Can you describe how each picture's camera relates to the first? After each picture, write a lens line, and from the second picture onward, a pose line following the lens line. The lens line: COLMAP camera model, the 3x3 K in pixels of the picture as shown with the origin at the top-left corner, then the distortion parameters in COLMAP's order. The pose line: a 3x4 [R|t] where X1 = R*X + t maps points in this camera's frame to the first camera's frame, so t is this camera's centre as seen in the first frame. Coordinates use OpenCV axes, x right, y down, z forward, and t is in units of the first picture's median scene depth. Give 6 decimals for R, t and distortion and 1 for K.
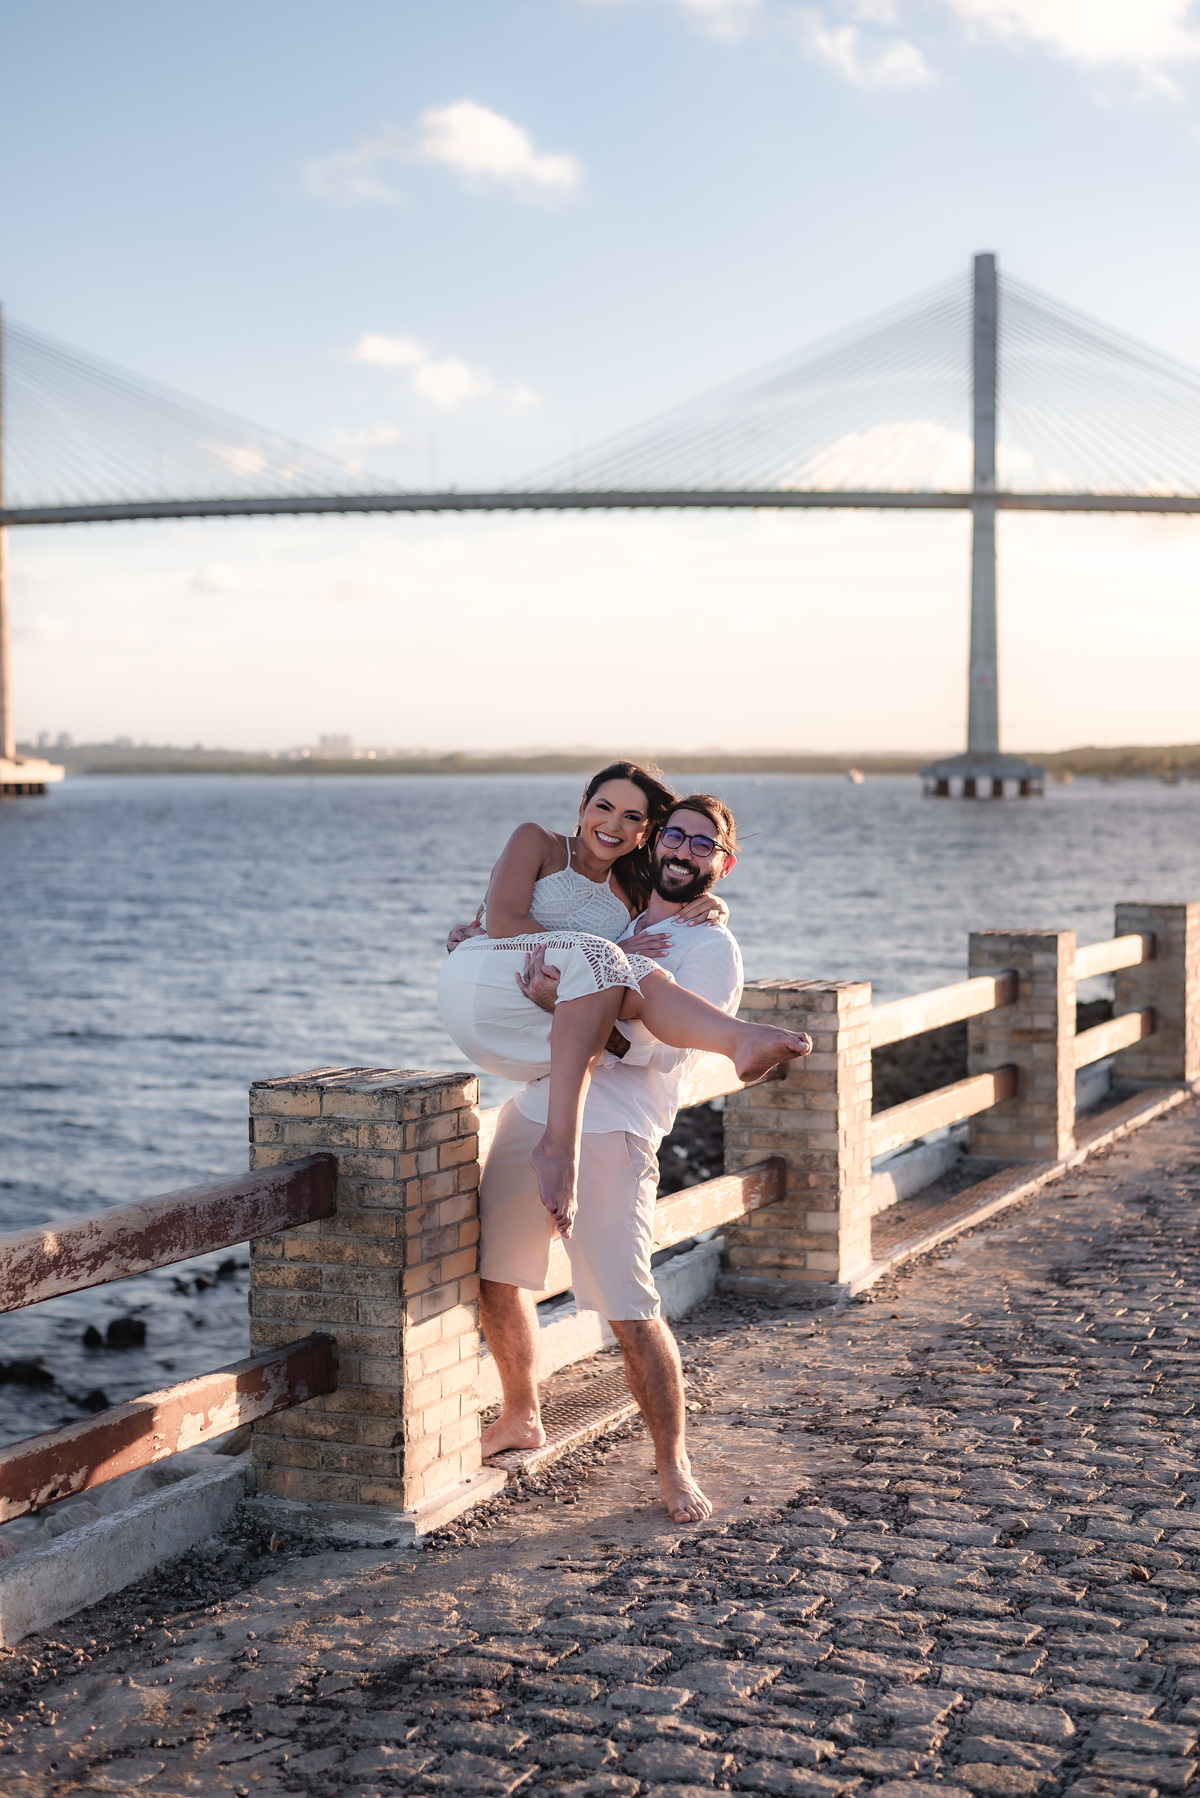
lens RADIAL K [[2677.8, 0, 600.0], [0, 2677.8, 899.0], [0, 0, 1]] dist [-0.020719, -0.135796]
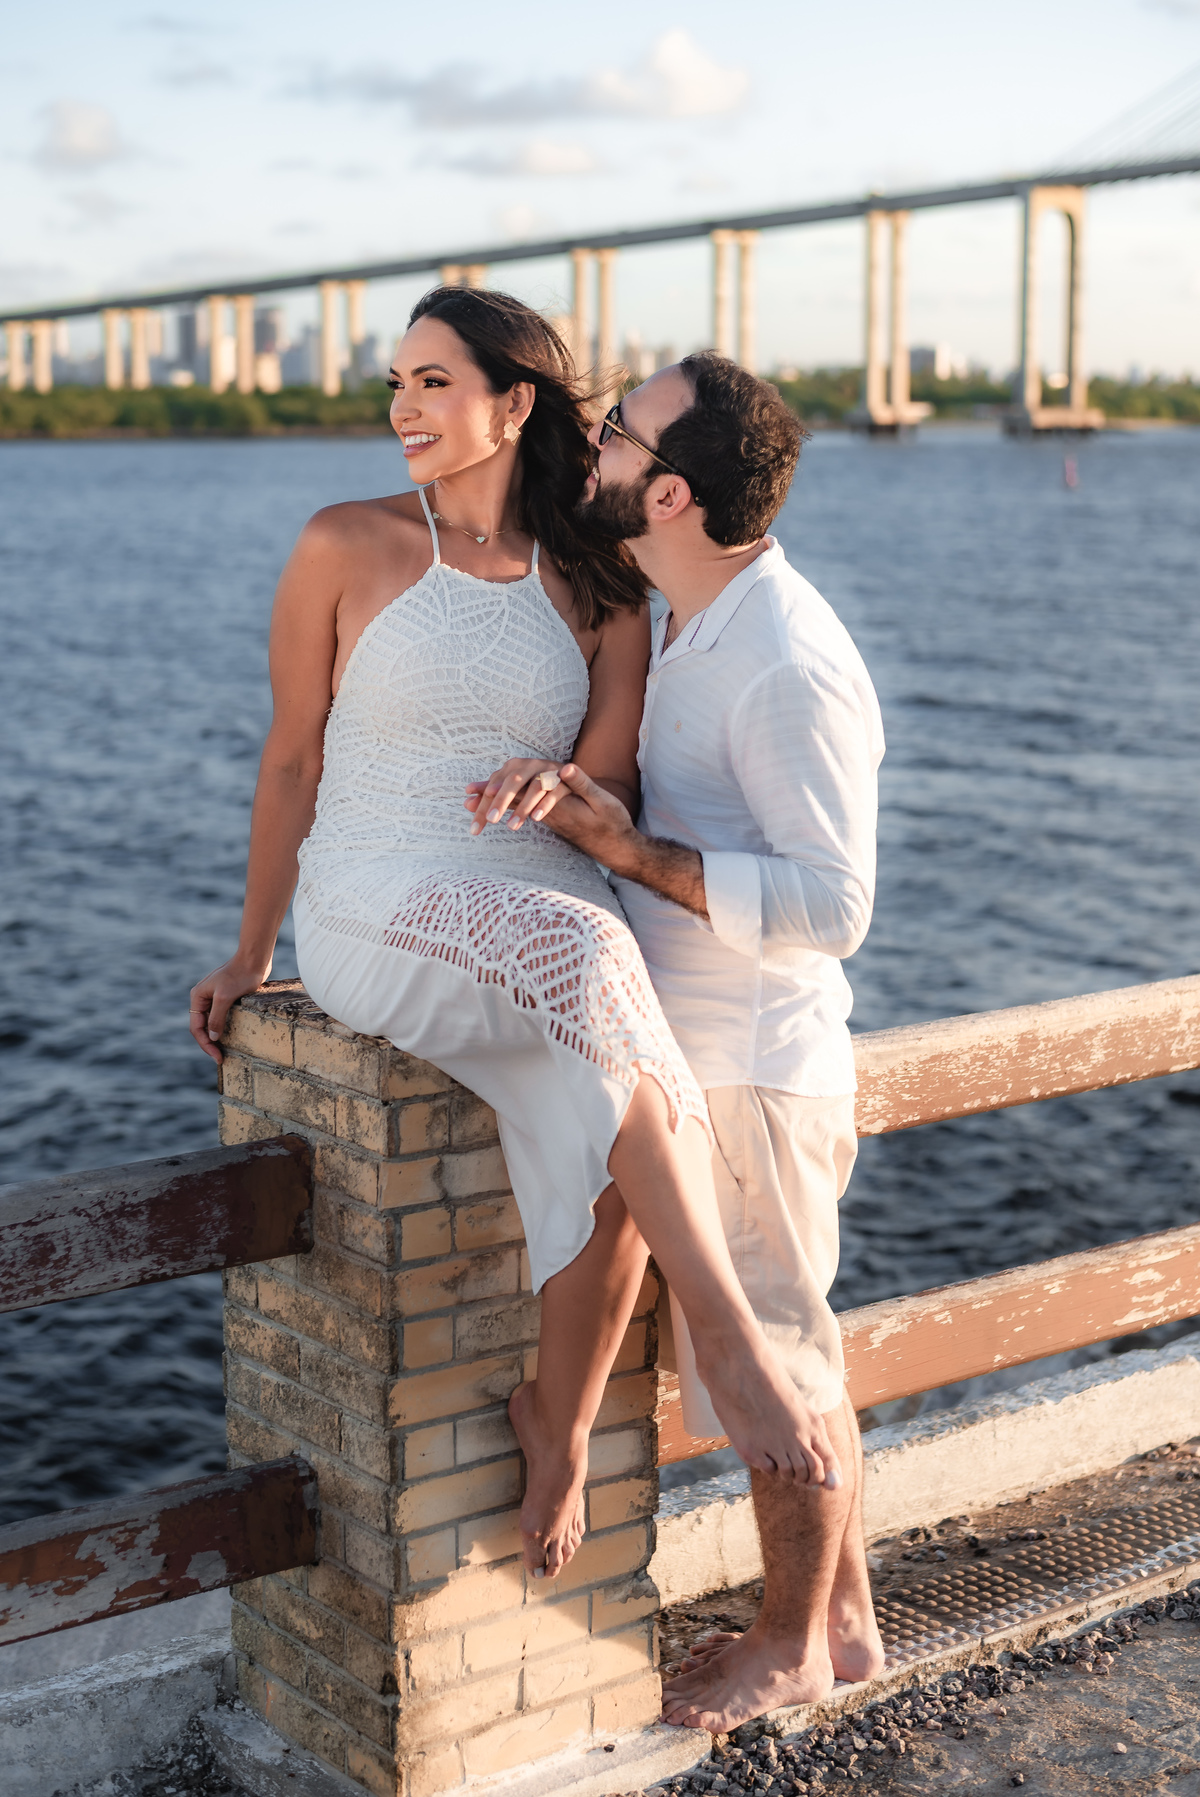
lens RADIAL K [[2786.1, 0, 600.0], [0, 2786.1, 898.5], [0, 0, 1]] dist [0.019180, 0.053614]
pose [[0.864870, 0.083945, -0.494927, 0.220403], [-0.020604, 0.991025, 0.132082, -0.026893], [0.501572, -0.104036, 0.858837, 0.553491]]
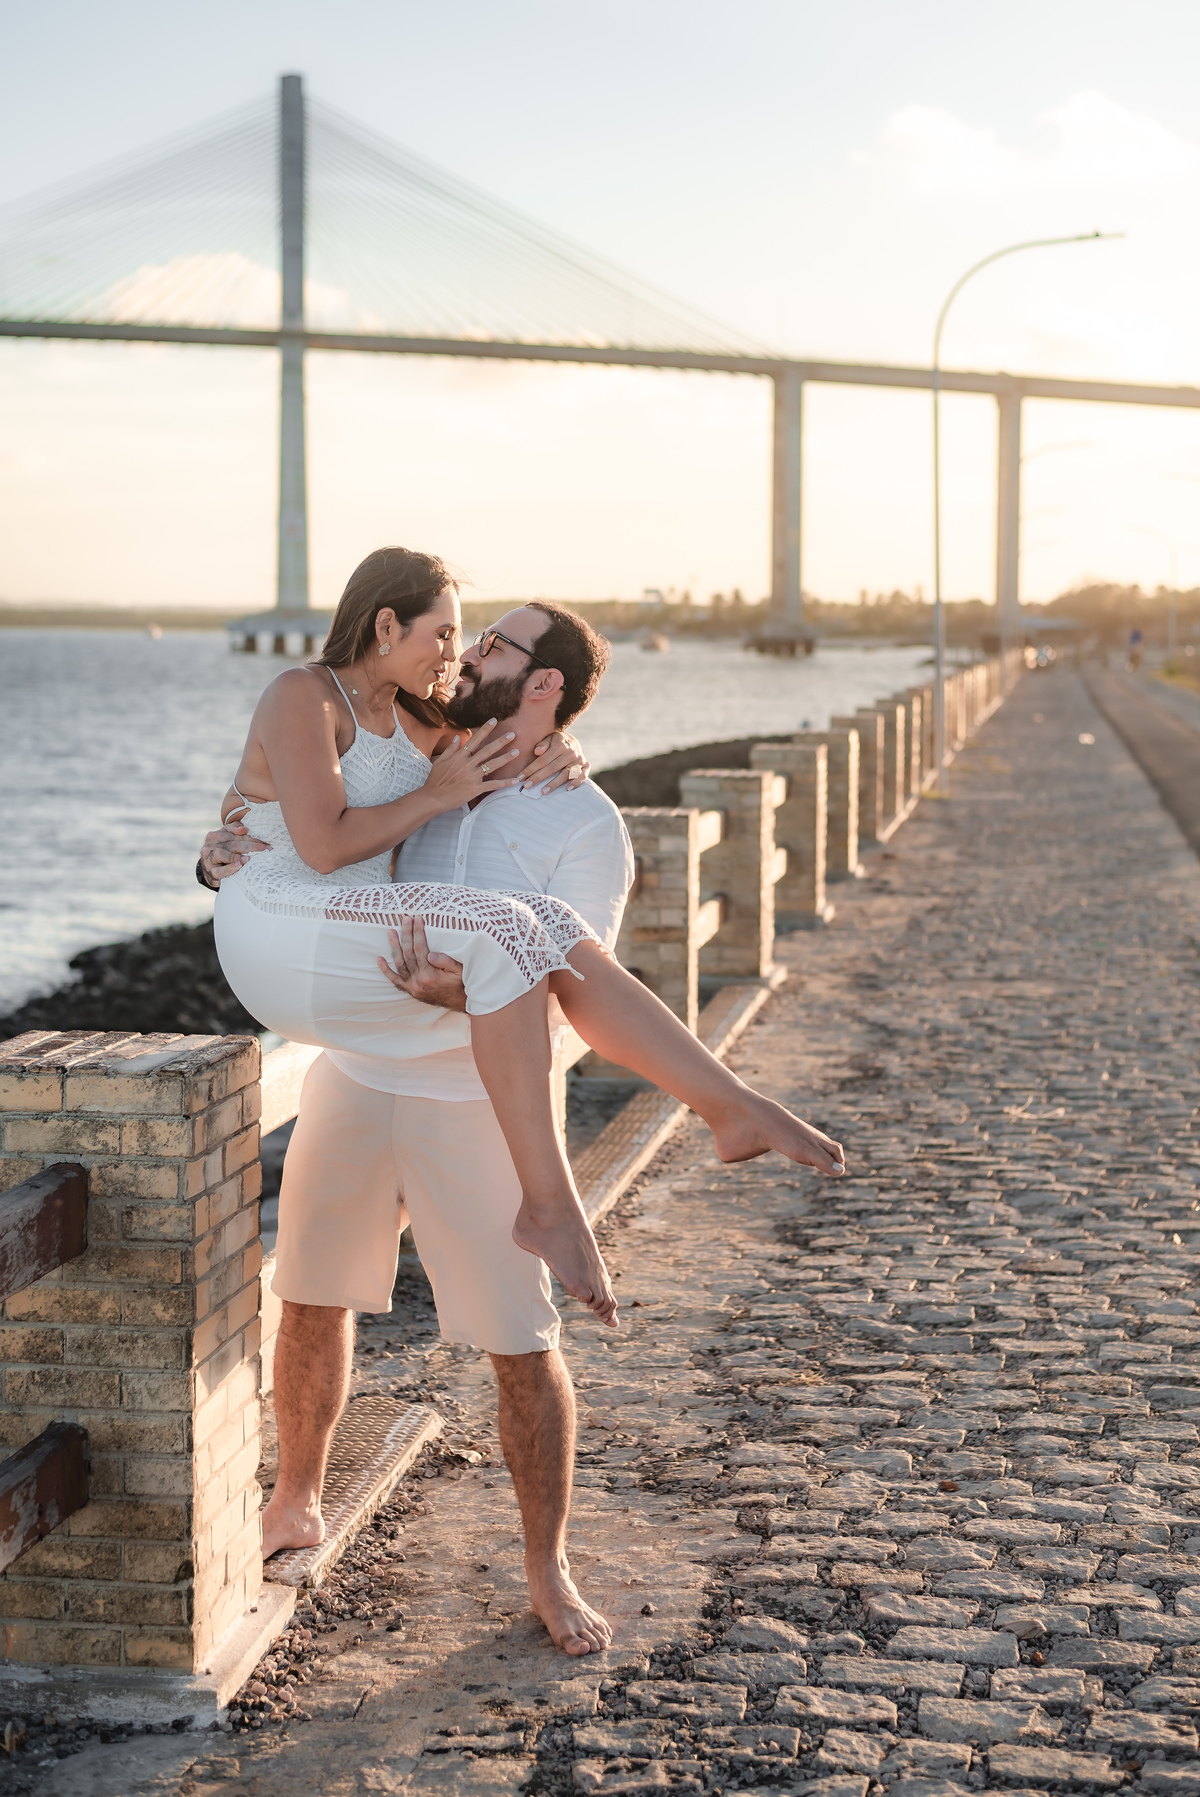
lens RADIAL K [[2837.0, 0, 605.1], [0, 2837.0, 842.8], [0, 0, 1]] dist [0.003848, -0.075473]
pose [[0.968763, -0.011586, 0.247719, -0.148217], [0.004538, 0.999569, 0.029006, -0.007738], [-0.247948, -0.026976, 0.968398, 0.261912]]
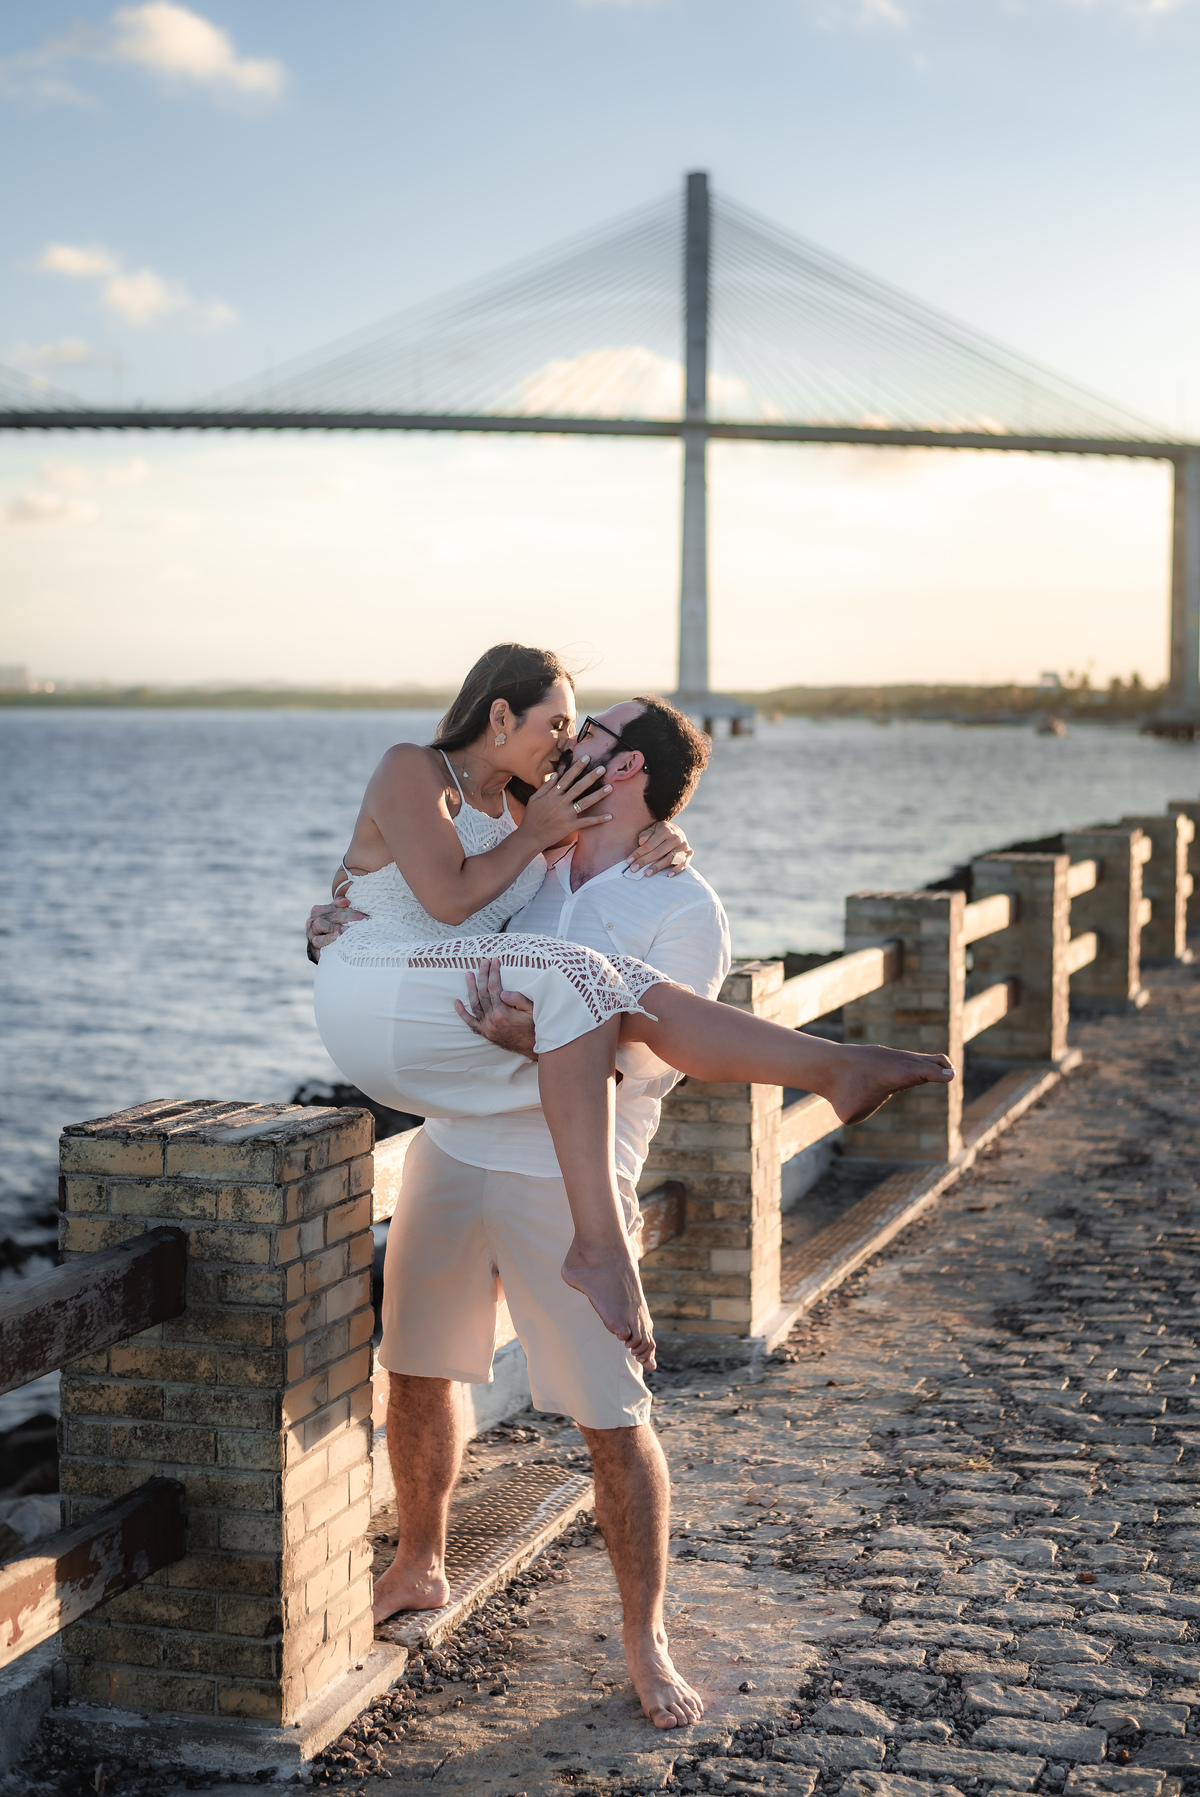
lens RADIAL K [[2791.5, 0, 600.0], [0, 2791.5, 898.5], [0, 0, 1]] dist [-0.018690, 0.023922]
pose [[0.994081, 0.001901, 0.108626, -0.069369], [-0.004137, 0.999784, 0.020364, -0.008047], [-0.108564, -0.020693, 0.993874, 0.250519]]
